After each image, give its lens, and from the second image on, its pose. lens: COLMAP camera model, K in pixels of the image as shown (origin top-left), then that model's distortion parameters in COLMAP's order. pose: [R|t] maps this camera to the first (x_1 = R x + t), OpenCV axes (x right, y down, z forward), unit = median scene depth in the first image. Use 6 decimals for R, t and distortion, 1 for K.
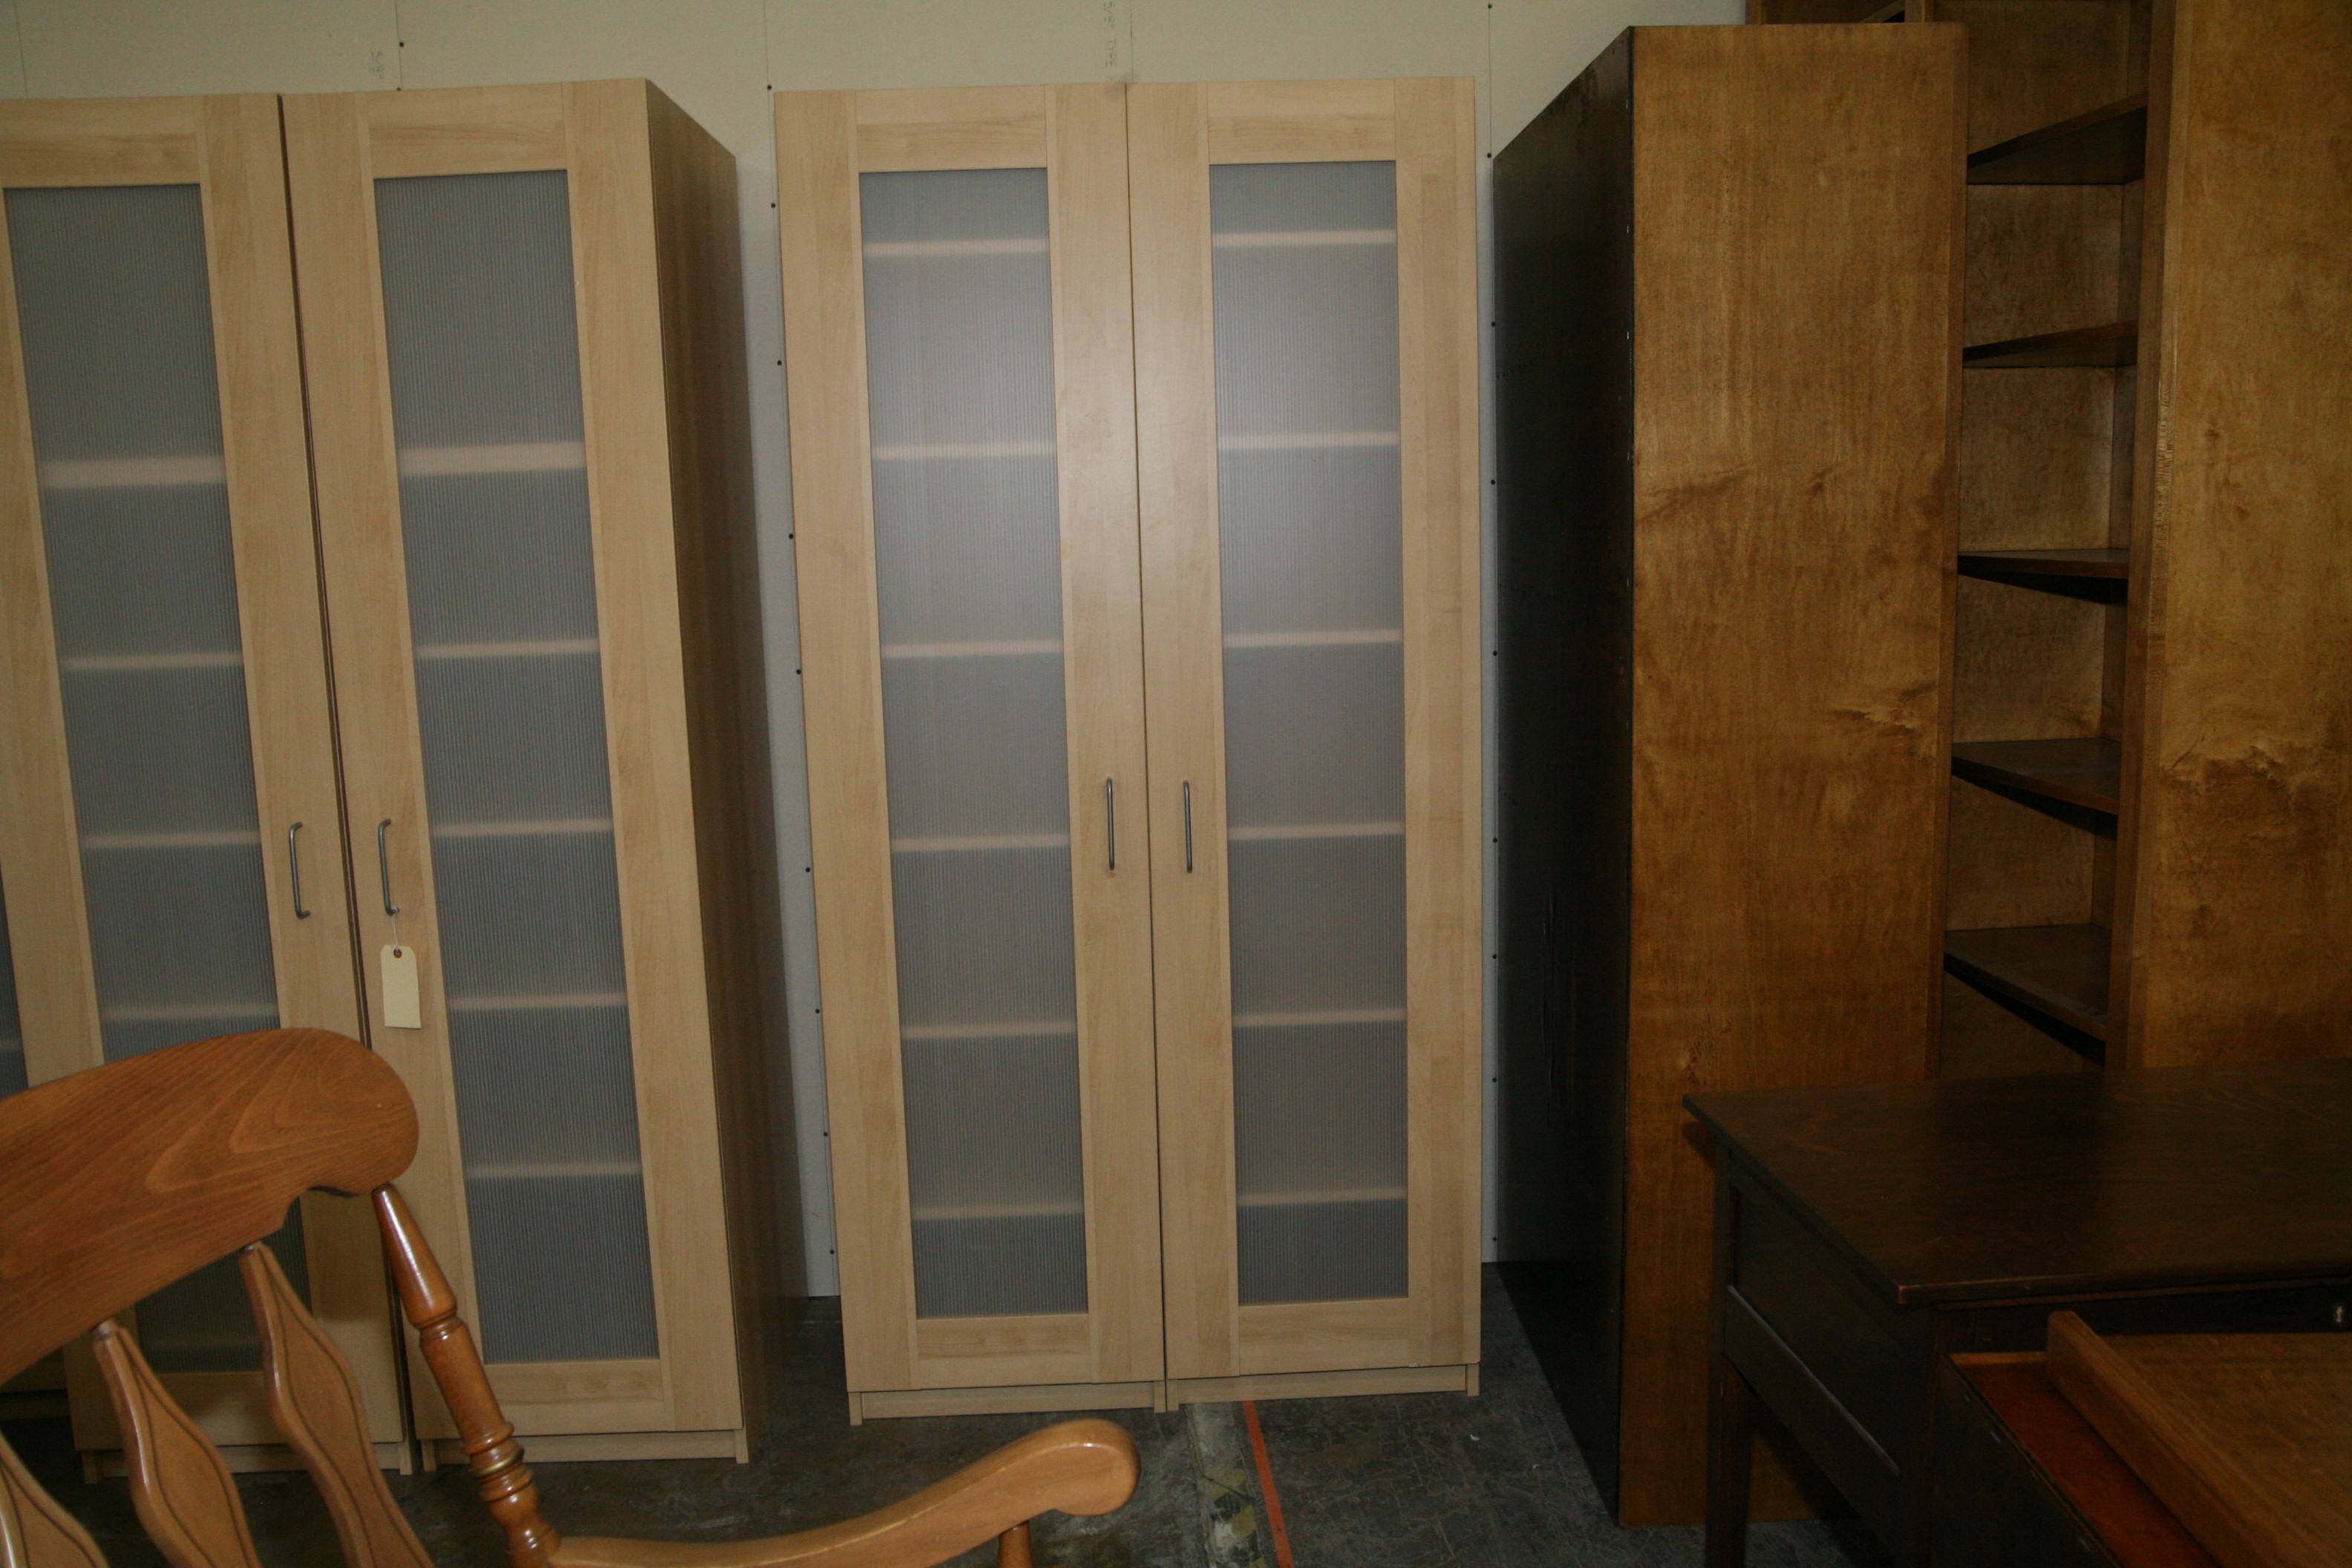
lens RADIAL K [[1911.7, 0, 1172.5], [0, 1911.7, 783.3], [0, 0, 1]] dist [-0.092246, 0.066453]
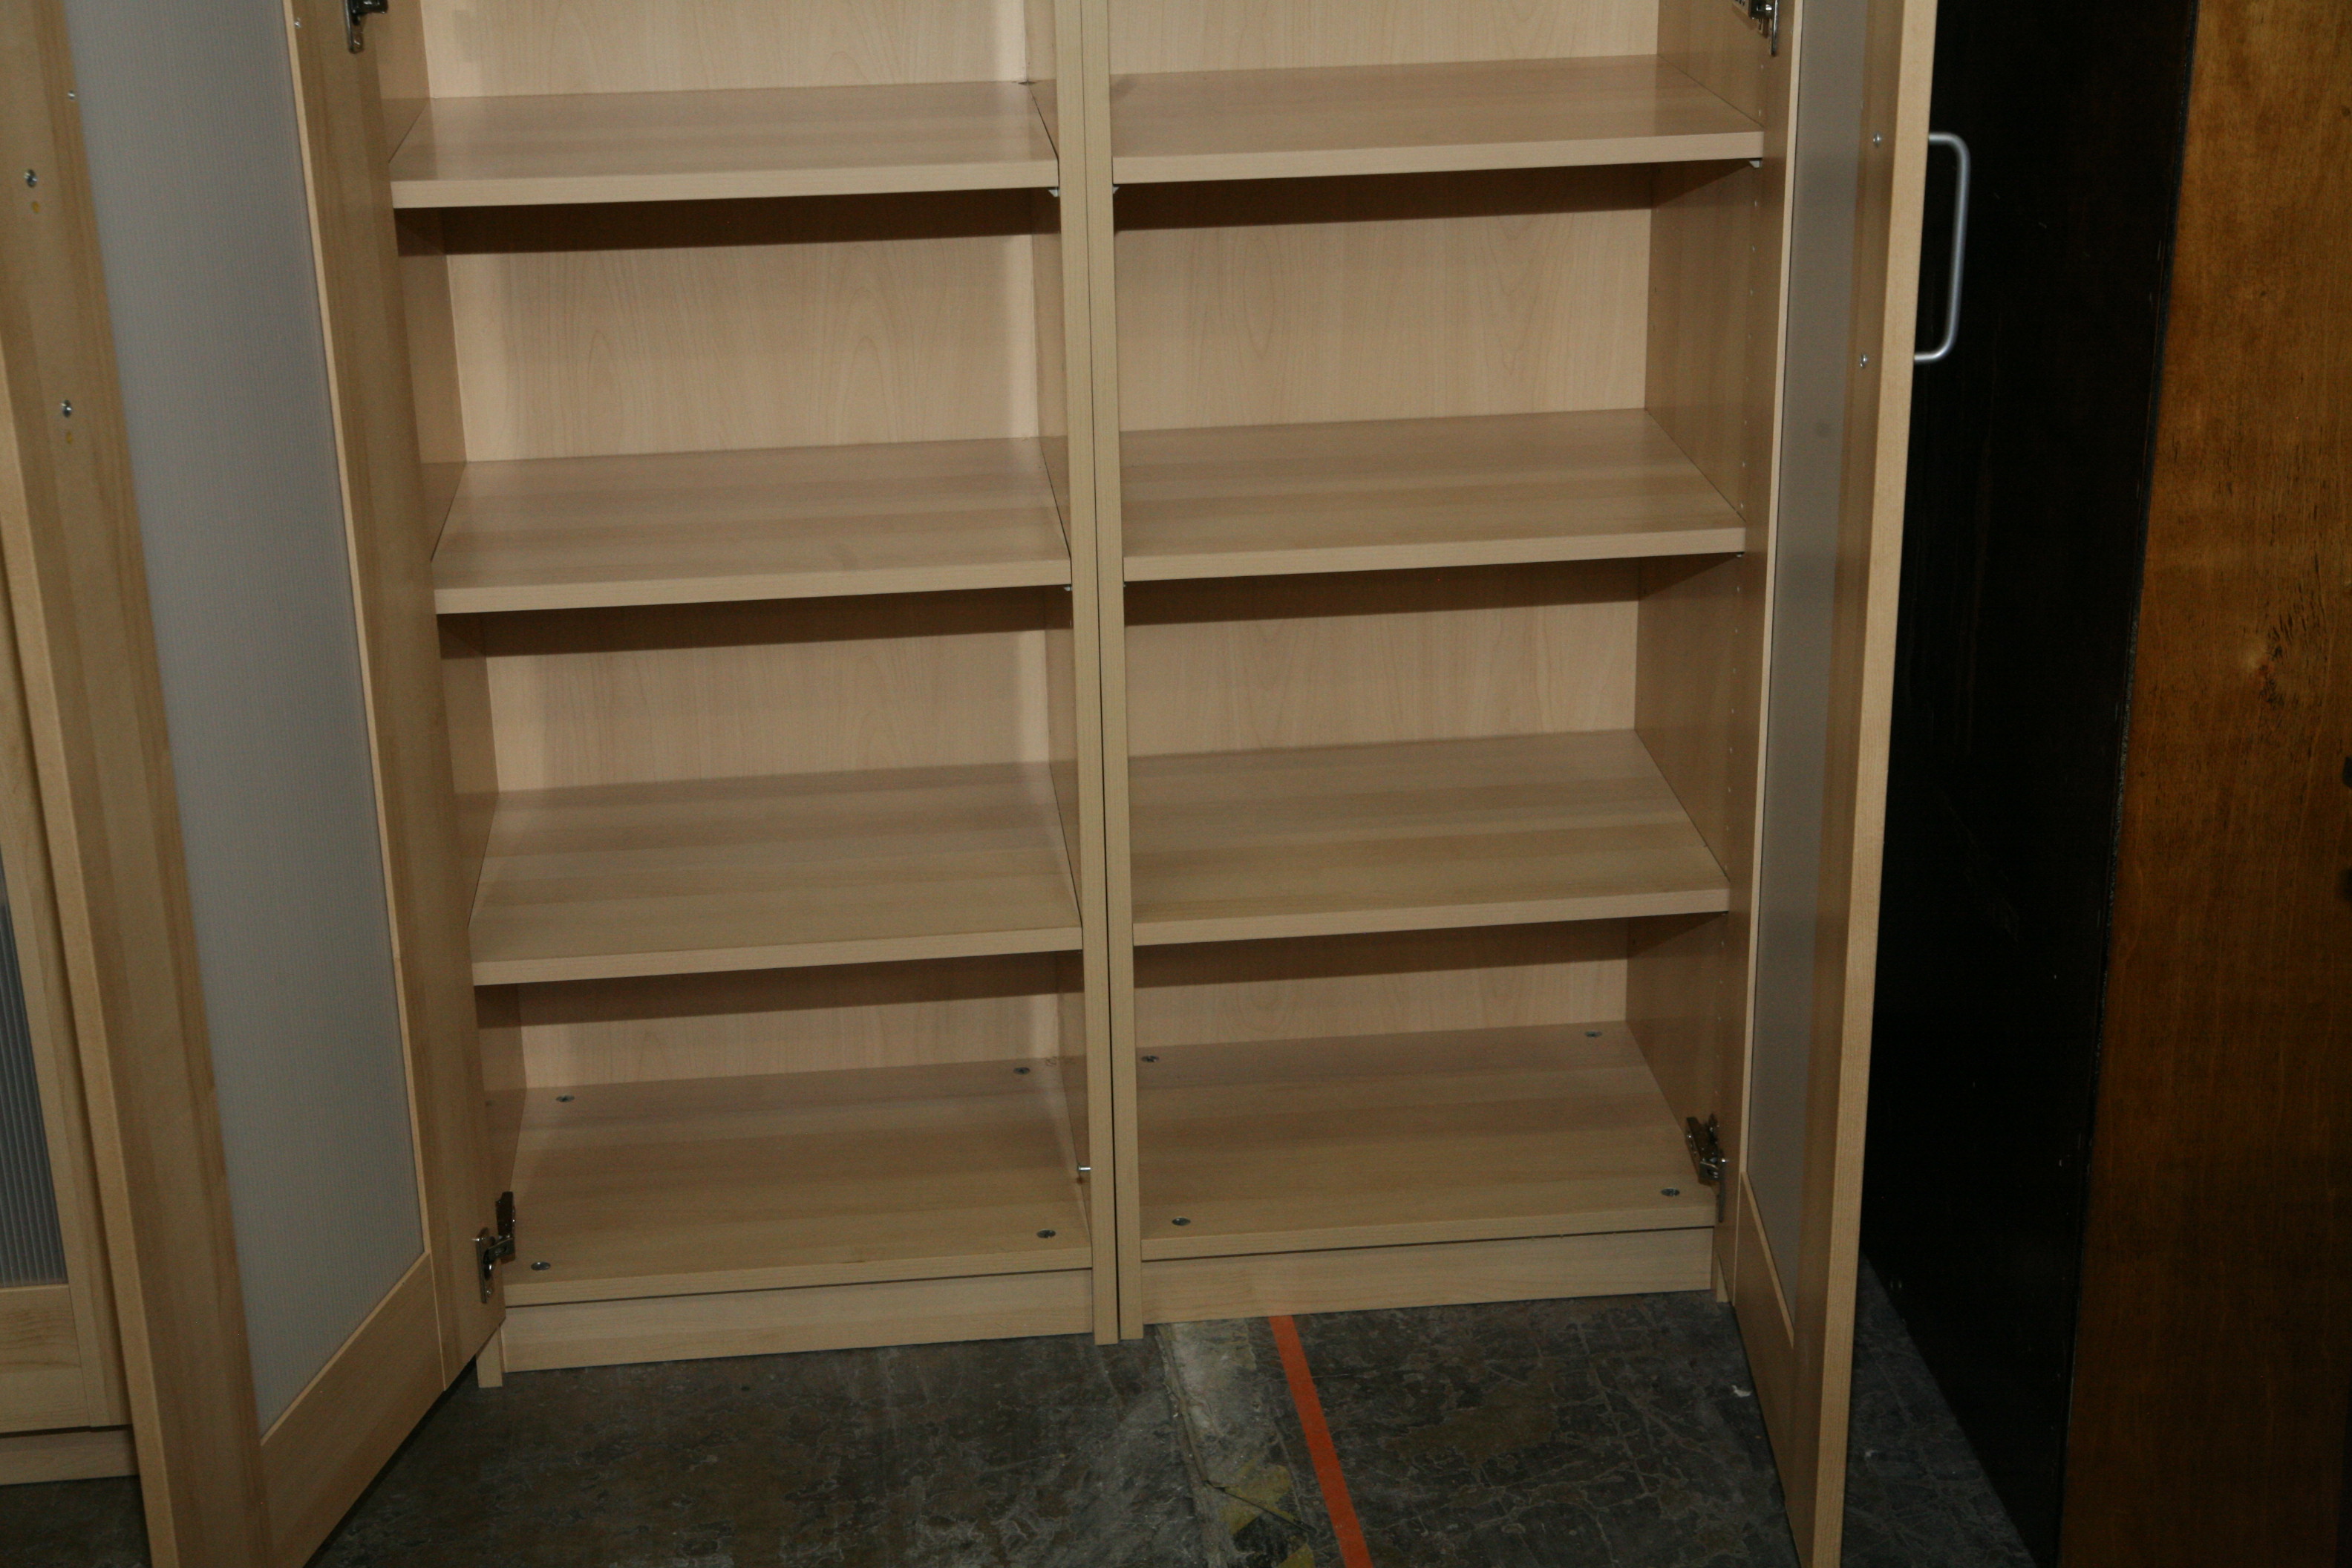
lens RADIAL K [[3432.1, 0, 1172.9], [0, 3432.1, 805.4], [0, 0, 1]] dist [0.093103, 0.000000]
pose [[0.998670, -0.009826, 0.050612, -0.040224], [-0.001113, 0.977336, 0.211690, 0.001710], [-0.051545, -0.211465, 0.976025, 0.170995]]
